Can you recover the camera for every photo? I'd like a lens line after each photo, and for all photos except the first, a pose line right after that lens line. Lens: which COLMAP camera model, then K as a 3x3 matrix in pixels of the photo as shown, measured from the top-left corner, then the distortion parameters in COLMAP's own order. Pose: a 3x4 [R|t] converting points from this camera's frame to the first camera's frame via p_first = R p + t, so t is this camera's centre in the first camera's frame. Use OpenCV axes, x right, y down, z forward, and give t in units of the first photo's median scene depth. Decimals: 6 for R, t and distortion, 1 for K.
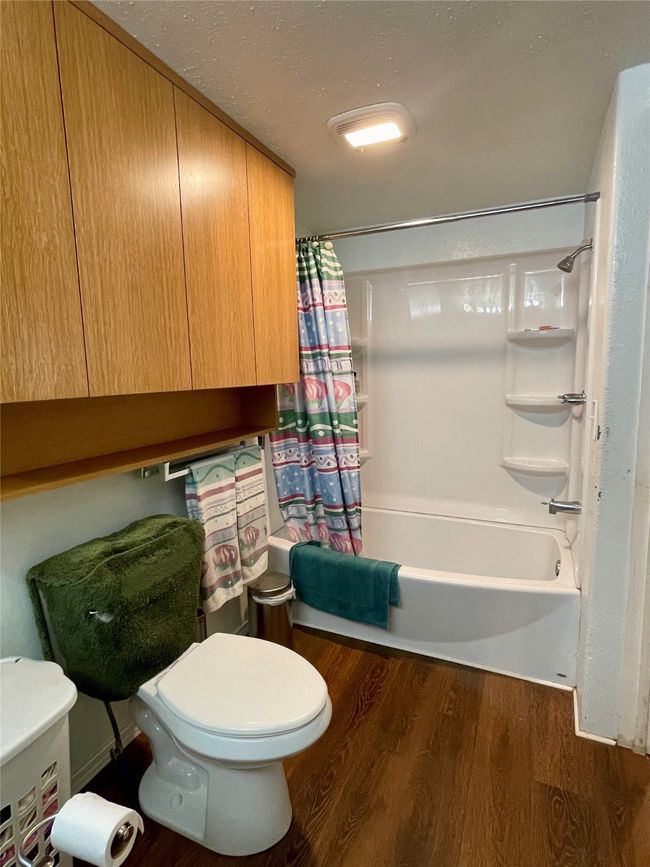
lens RADIAL K [[453.4, 0, 326.7], [0, 453.4, 432.4], [0, 0, 1]] dist [0.000377, 0.002005]
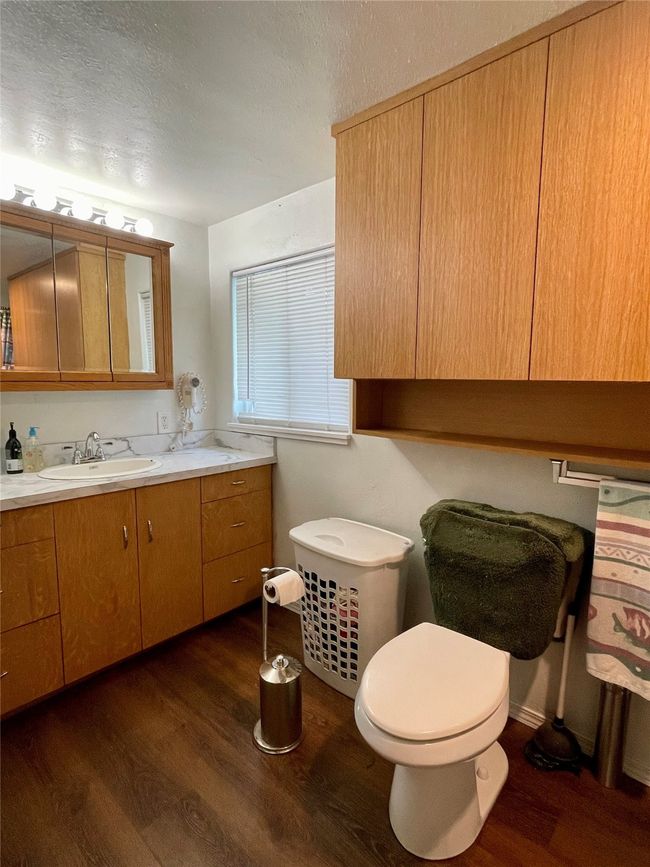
lens RADIAL K [[453.4, 0, 326.2], [0, 453.4, 434.4], [0, 0, 1]] dist [0.000377, 0.002005]
pose [[-0.288584, 0.147071, -0.946091, 0.557907], [-0.130987, 0.972777, 0.191174, -0.090229], [0.948452, 0.179095, -0.261464, 0.716535]]
